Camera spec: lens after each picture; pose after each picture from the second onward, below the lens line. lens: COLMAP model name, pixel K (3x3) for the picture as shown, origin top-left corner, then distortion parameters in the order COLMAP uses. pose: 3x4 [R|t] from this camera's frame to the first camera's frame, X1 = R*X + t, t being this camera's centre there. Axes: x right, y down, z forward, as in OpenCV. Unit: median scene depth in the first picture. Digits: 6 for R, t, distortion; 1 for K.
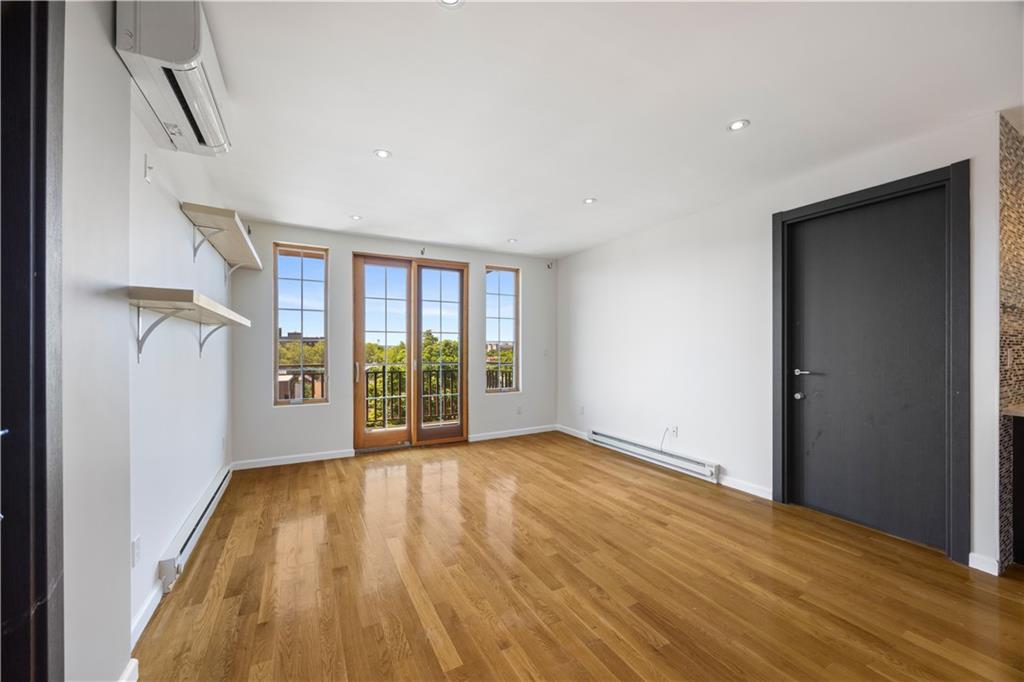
lens RADIAL K [[390.9, 0, 511.5], [0, 390.9, 348.9], [0, 0, 1]] dist [-0.005711, 0.001017]
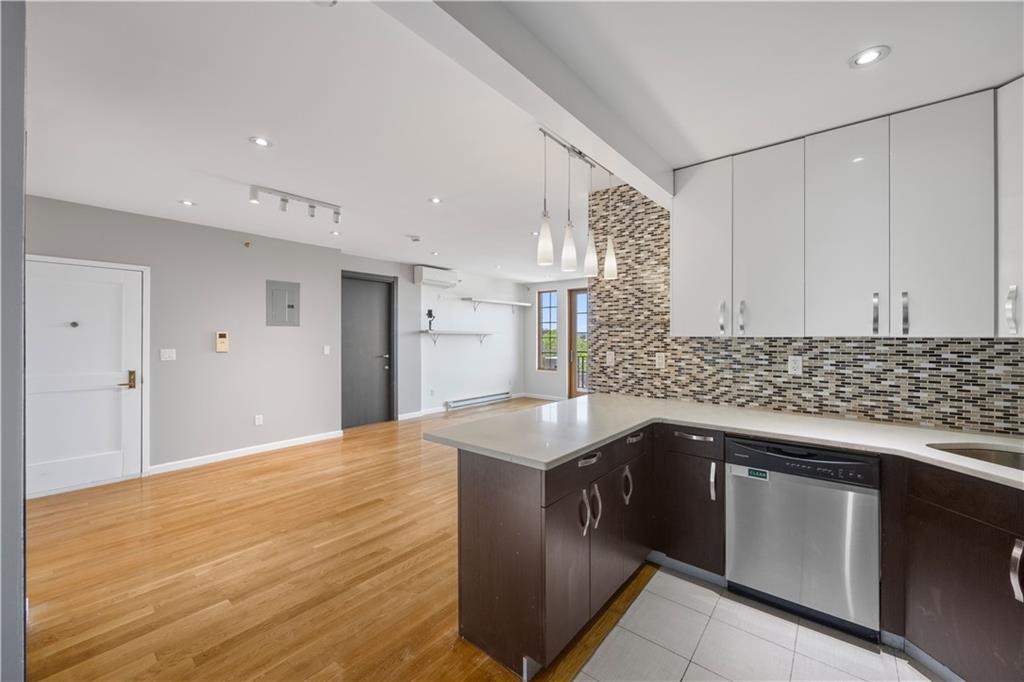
lens RADIAL K [[390.9, 0, 514.8], [0, 390.9, 336.5], [0, 0, 1]] dist [-0.005711, 0.001017]
pose [[0.384860, -0.002303, -0.922972, 1.770449], [-0.002037, 0.999992, -0.003345, -0.035132], [0.922973, 0.003167, 0.384852, 0.107245]]
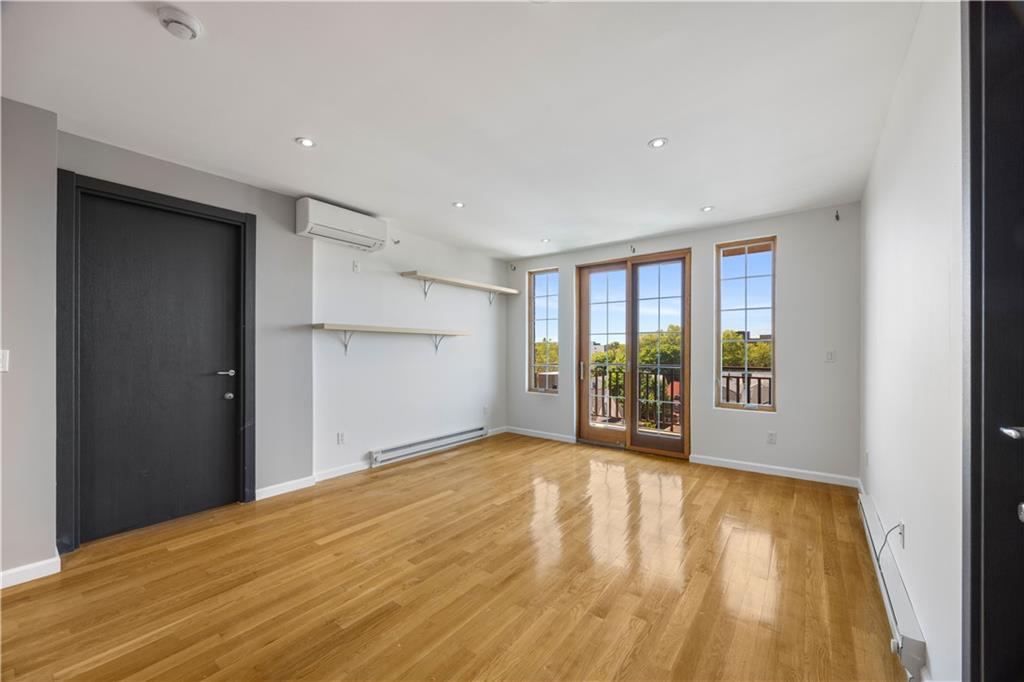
lens RADIAL K [[390.9, 0, 512.7], [0, 390.9, 347.7], [0, 0, 1]] dist [-0.005711, 0.001017]
pose [[0.414589, -0.003247, -0.910003, 0.840022], [-0.003099, 0.999983, -0.004979, -0.000368], [0.910004, 0.004884, 0.414572, 0.528166]]
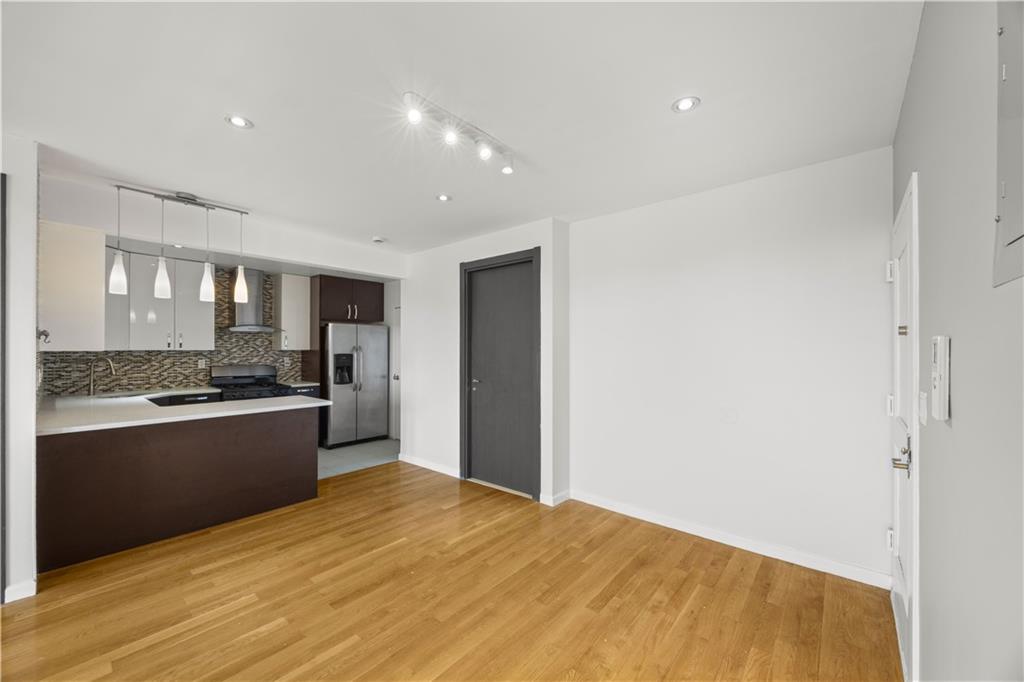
lens RADIAL K [[390.9, 0, 512.8], [0, 390.9, 346.9], [0, 0, 1]] dist [-0.005711, 0.001017]
pose [[-0.371396, 0.001719, 0.928473, -0.115044], [0.000517, 0.999999, -0.001645, -0.046445], [-0.928475, -0.000131, -0.371396, 0.143832]]
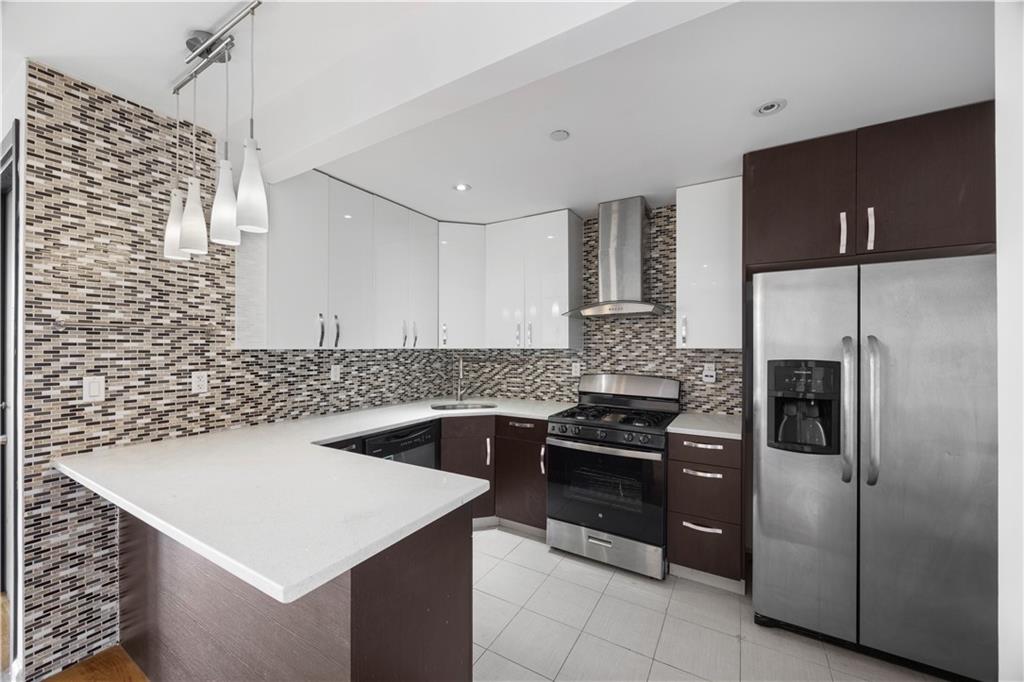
lens RADIAL K [[390.9, 0, 513.6], [0, 390.9, 345.9], [0, 0, 1]] dist [-0.005711, 0.001017]
pose [[0.852996, -0.001941, 0.521914, 1.157279], [0.004609, 0.999982, -0.003815, -0.039776], [-0.521897, 0.005660, 0.852990, -0.076982]]
